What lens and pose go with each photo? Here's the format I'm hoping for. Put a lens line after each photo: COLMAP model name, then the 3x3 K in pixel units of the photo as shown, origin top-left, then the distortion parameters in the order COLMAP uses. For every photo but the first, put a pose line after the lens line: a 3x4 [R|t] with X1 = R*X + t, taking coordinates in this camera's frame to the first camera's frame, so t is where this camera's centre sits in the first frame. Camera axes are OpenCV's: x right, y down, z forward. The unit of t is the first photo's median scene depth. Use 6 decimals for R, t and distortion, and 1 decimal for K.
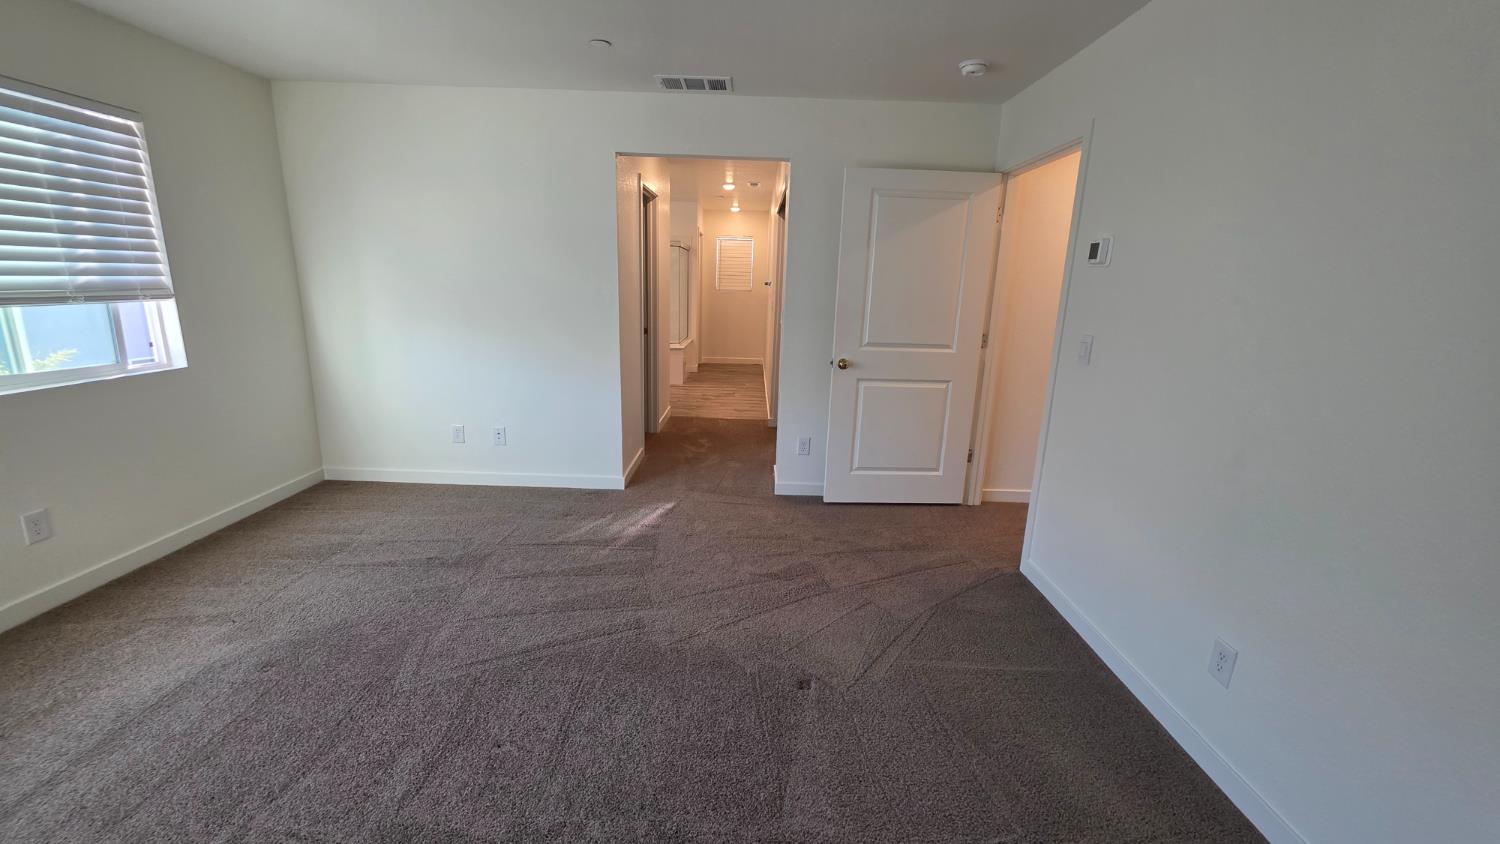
lens RADIAL K [[604.0, 0, 746.7], [0, 604.0, 417.0], [0, 0, 1]] dist [-0.002118, 0.000191]
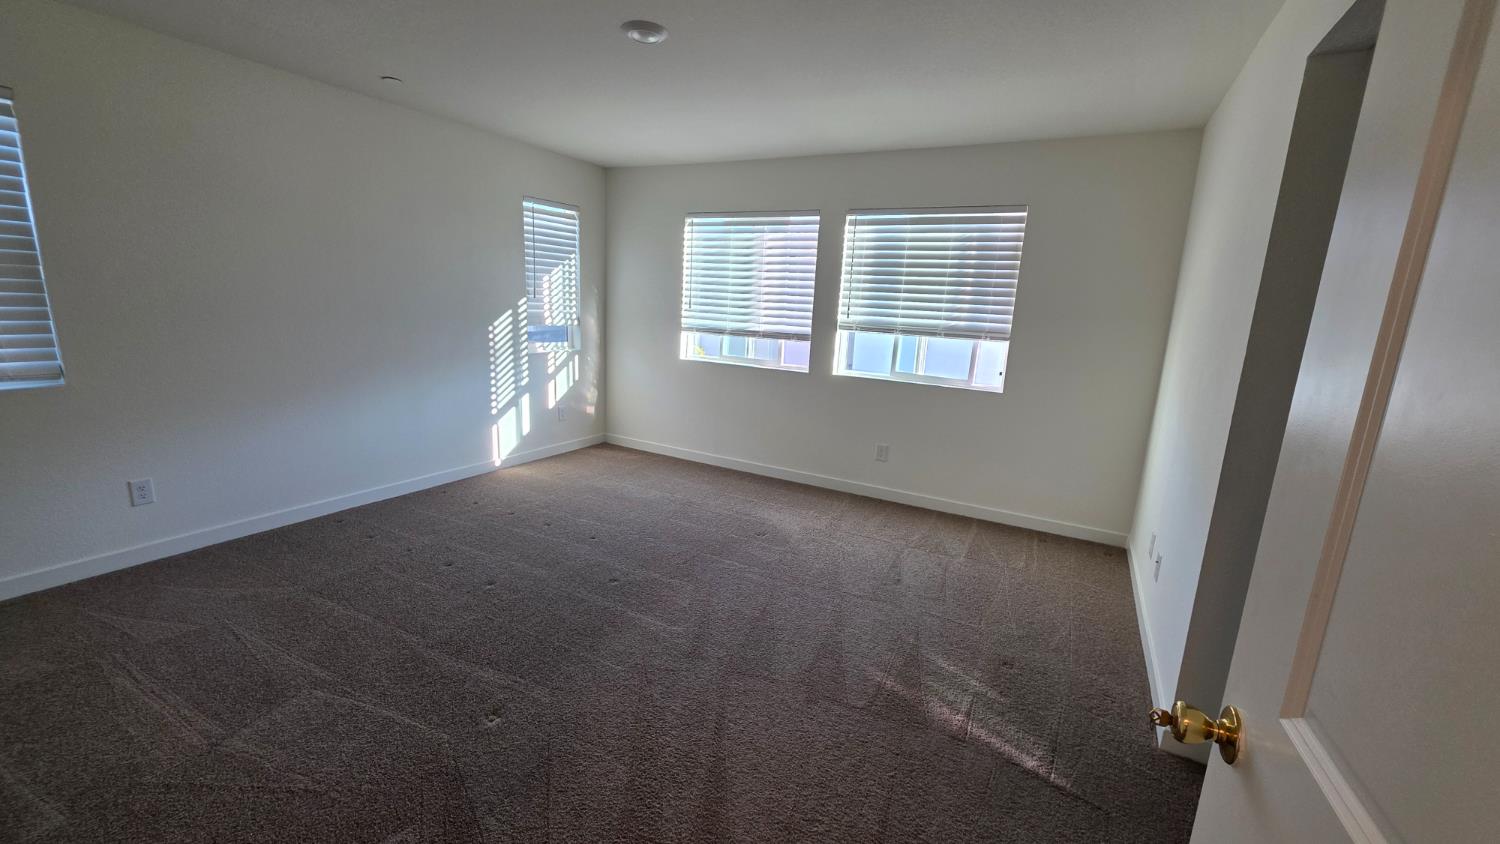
lens RADIAL K [[604.0, 0, 746.7], [0, 604.0, 417.0], [0, 0, 1]] dist [-0.002118, 0.000191]
pose [[-0.458244, 0.147460, -0.876509, 0.519586], [-0.242438, 0.928012, 0.282872, -0.288877], [0.855124, 0.342124, -0.389506, 1.126992]]
